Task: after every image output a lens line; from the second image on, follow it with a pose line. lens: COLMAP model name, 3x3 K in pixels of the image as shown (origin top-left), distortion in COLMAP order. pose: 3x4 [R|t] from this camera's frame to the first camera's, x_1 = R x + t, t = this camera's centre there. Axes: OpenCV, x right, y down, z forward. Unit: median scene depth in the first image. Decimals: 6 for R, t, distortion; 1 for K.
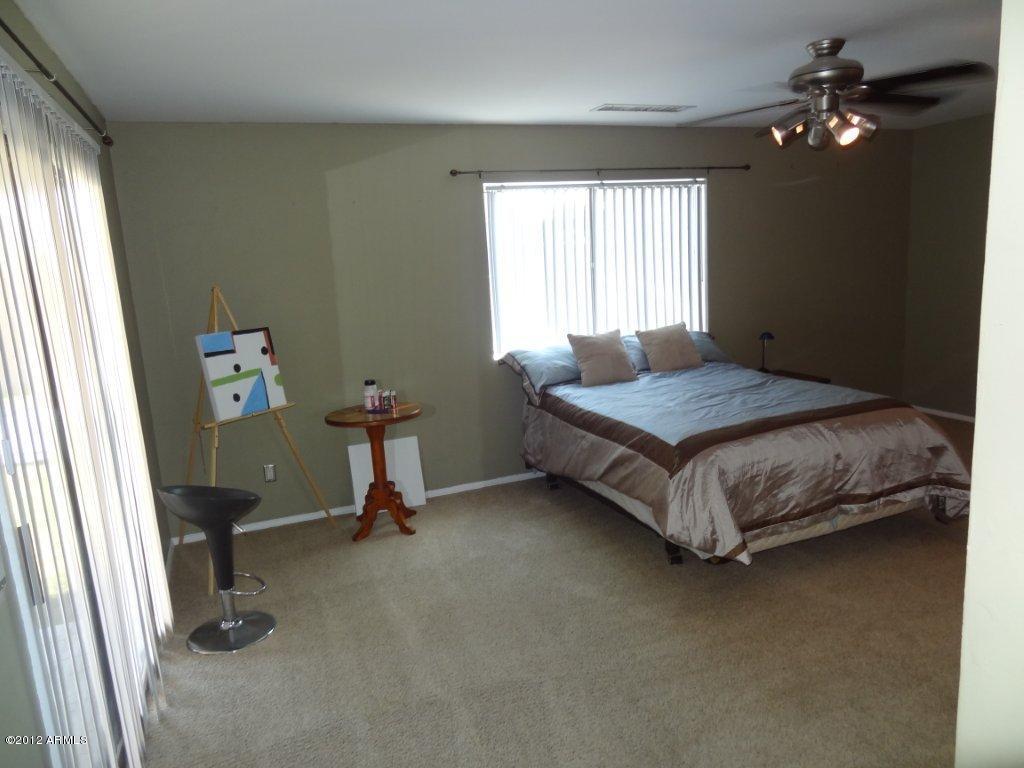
lens RADIAL K [[718.2, 0, 515.7], [0, 718.2, 383.6], [0, 0, 1]] dist [-0.000451, 0.003500]
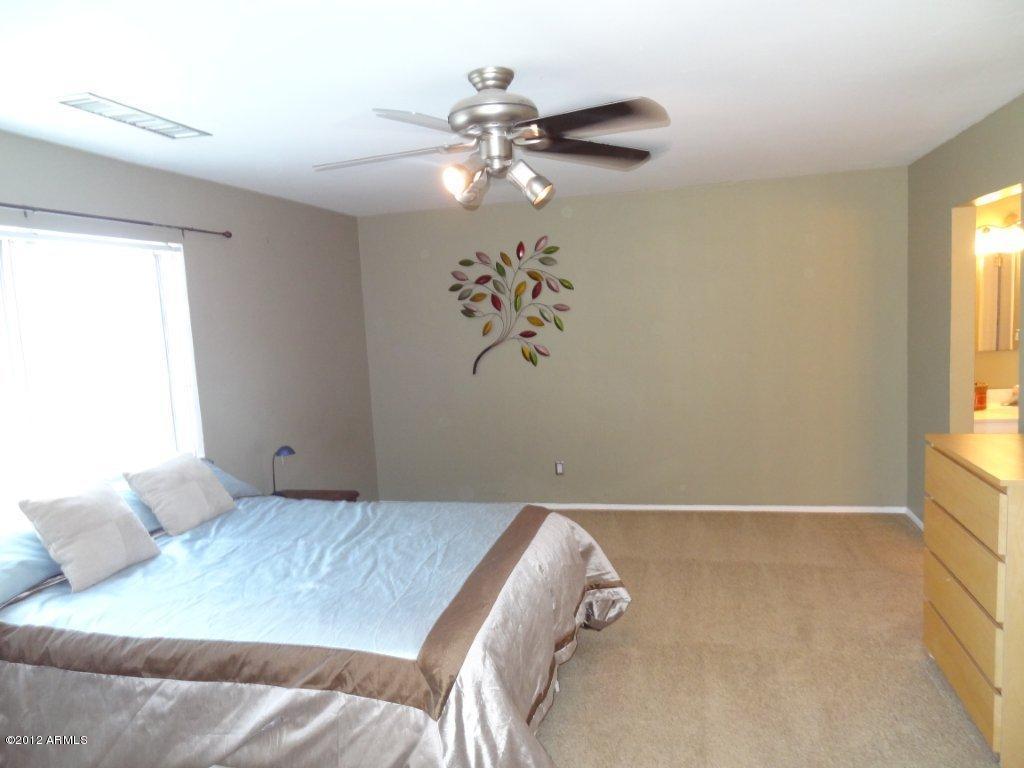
lens RADIAL K [[740.7, 0, 512.0], [0, 740.7, 384.0], [0, 0, 1]] dist [0.001895, 0.005356]
pose [[0.604253, -0.072406, 0.793496, -0.173200], [0.173199, 0.983987, -0.042104, -0.084717], [-0.777740, 0.162874, 0.607118, 0.445726]]
